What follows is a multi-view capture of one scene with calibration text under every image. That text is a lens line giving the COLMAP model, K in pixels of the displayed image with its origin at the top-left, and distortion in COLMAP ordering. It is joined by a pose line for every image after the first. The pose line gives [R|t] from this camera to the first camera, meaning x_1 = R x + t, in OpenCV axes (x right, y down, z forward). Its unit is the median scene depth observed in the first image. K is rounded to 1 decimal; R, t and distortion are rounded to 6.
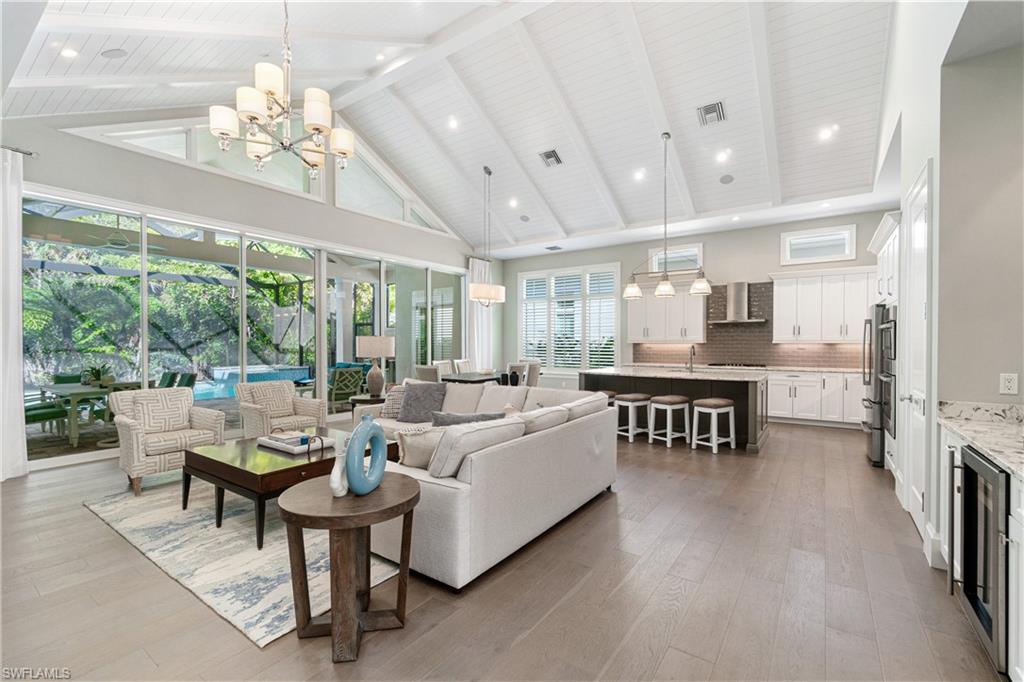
lens RADIAL K [[444.0, 0, 506.0], [0, 444.0, 350.1], [0, 0, 1]] dist [-0.000221, -0.001671]
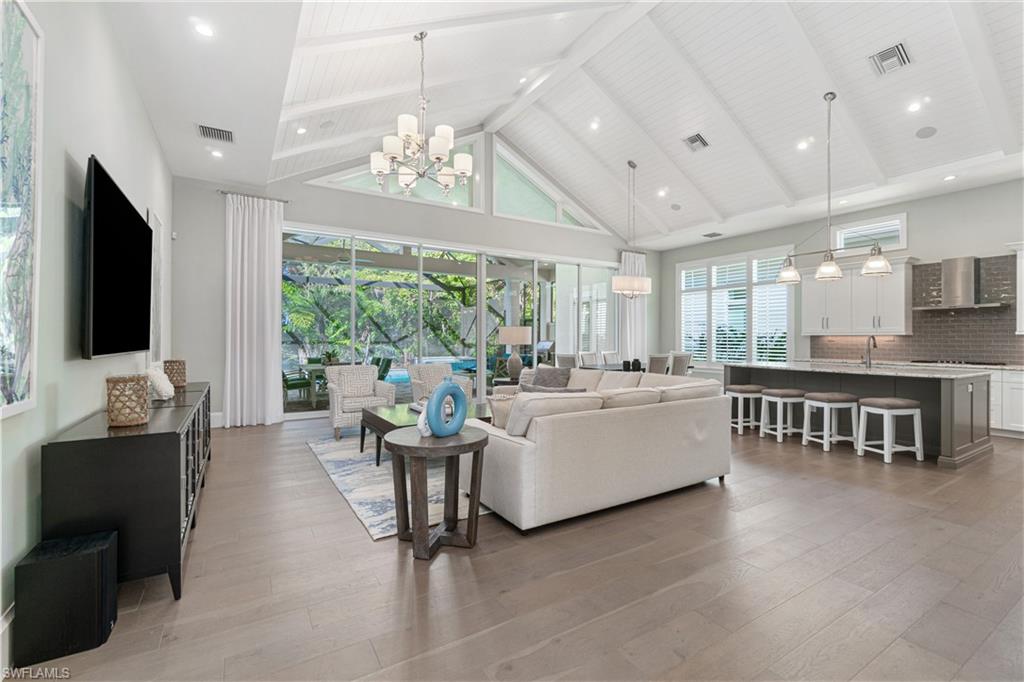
lens RADIAL K [[444.0, 0, 509.0], [0, 444.0, 339.7], [0, 0, 1]] dist [-0.000221, -0.001671]
pose [[0.921826, 0.004093, -0.387583, 0.109244], [-0.011613, 0.999787, -0.017062, 0.018807], [0.387431, 0.020229, 0.921677, -0.037785]]
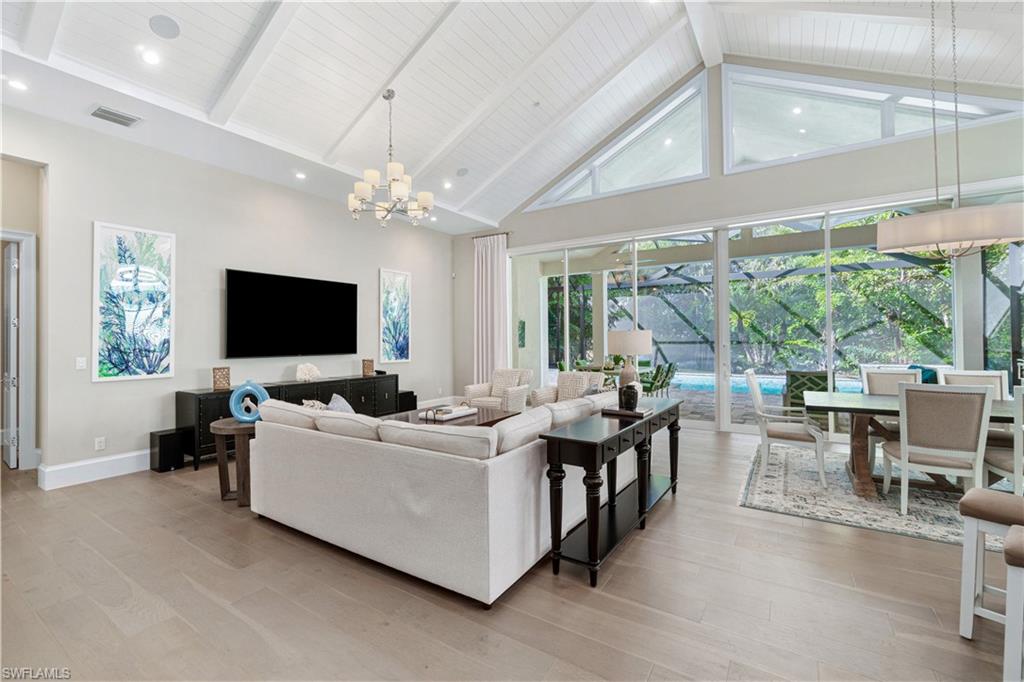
lens RADIAL K [[444.0, 0, 509.0], [0, 444.0, 333.9], [0, 0, 1]] dist [-0.000221, -0.001671]
pose [[0.042869, -0.007437, -0.999053, 0.473264], [-0.011955, 0.999897, -0.007956, -0.011861], [0.999009, 0.012284, 0.042776, 0.608619]]
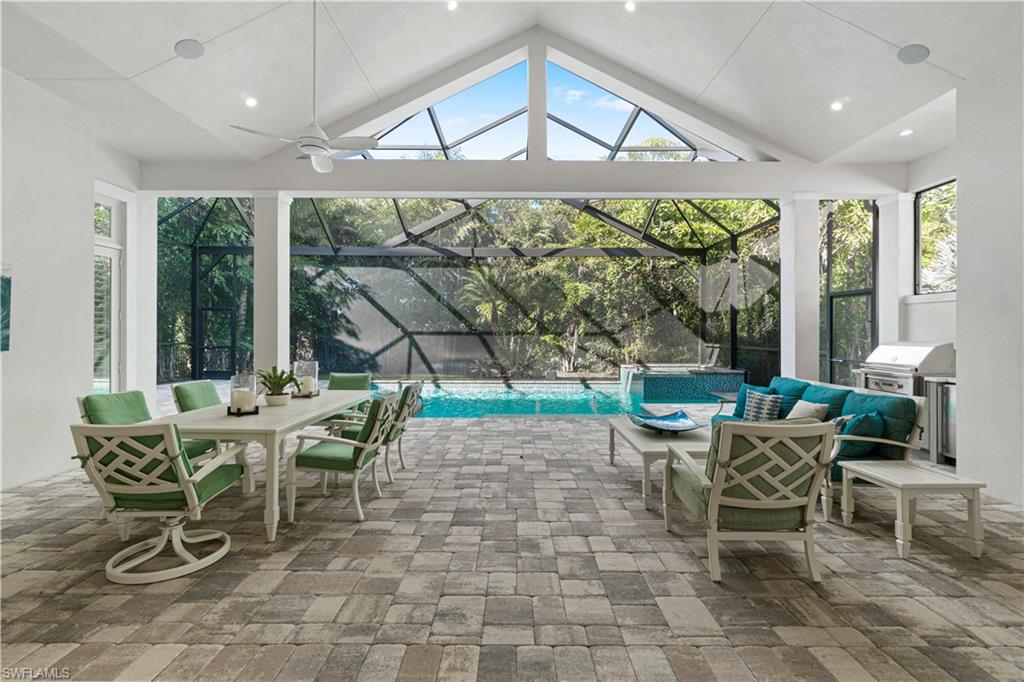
lens RADIAL K [[444.0, 0, 503.9], [0, 444.0, 335.6], [0, 0, 1]] dist [-0.000221, -0.001671]
pose [[0.562859, 0.009065, -0.826503, -0.293111], [-0.019015, 0.999817, -0.001983, -0.009400], [0.826334, 0.016832, 0.562929, 0.930489]]
